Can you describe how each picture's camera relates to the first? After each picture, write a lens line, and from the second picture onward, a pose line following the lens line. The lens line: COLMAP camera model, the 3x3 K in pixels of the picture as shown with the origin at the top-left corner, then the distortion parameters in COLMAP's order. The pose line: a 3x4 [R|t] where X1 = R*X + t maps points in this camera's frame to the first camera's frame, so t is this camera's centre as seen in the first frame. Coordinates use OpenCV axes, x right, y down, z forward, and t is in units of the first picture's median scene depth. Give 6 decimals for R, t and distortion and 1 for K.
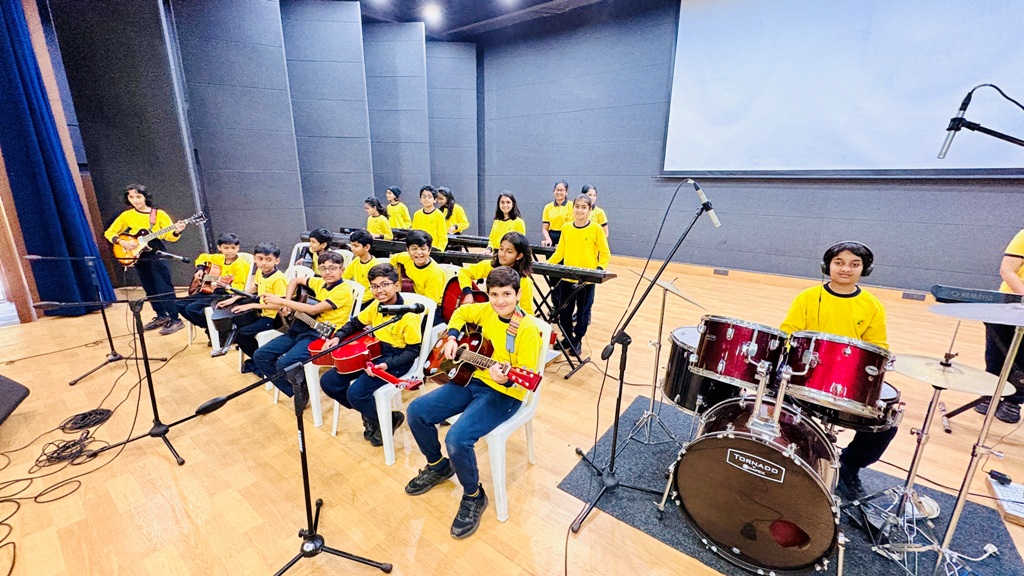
lens RADIAL K [[406.9, 0, 511.5], [0, 406.9, 291.8], [0, 0, 1]] dist [-0.001495, 0.000197]
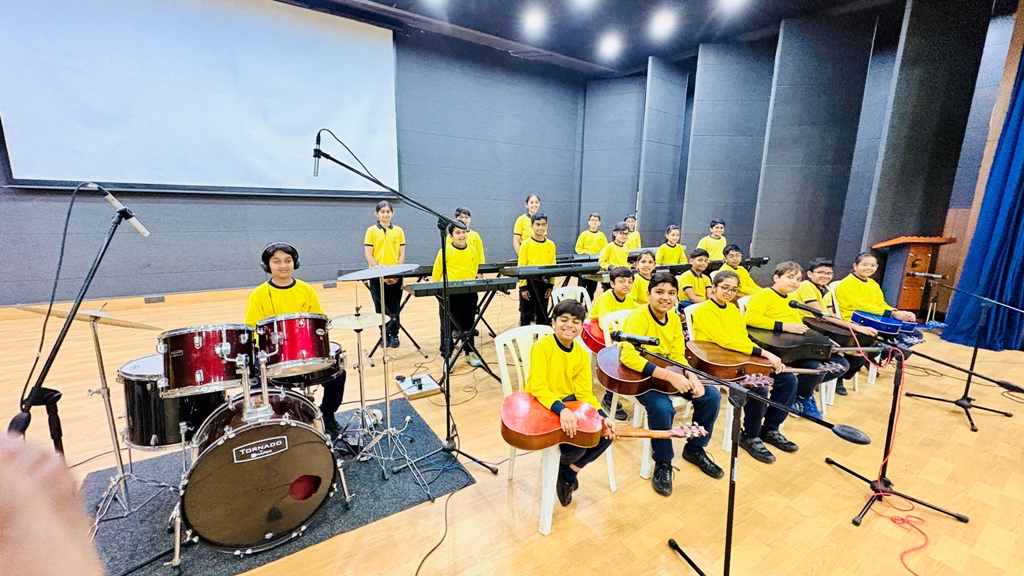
lens RADIAL K [[406.9, 0, 513.4], [0, 406.9, 294.2], [0, 0, 1]] dist [-0.001495, 0.000197]
pose [[0.338069, -0.190284, 0.921684, -0.086759], [0.226556, 0.967001, 0.116540, 0.049234], [-0.913445, 0.169415, 0.370023, -0.077110]]
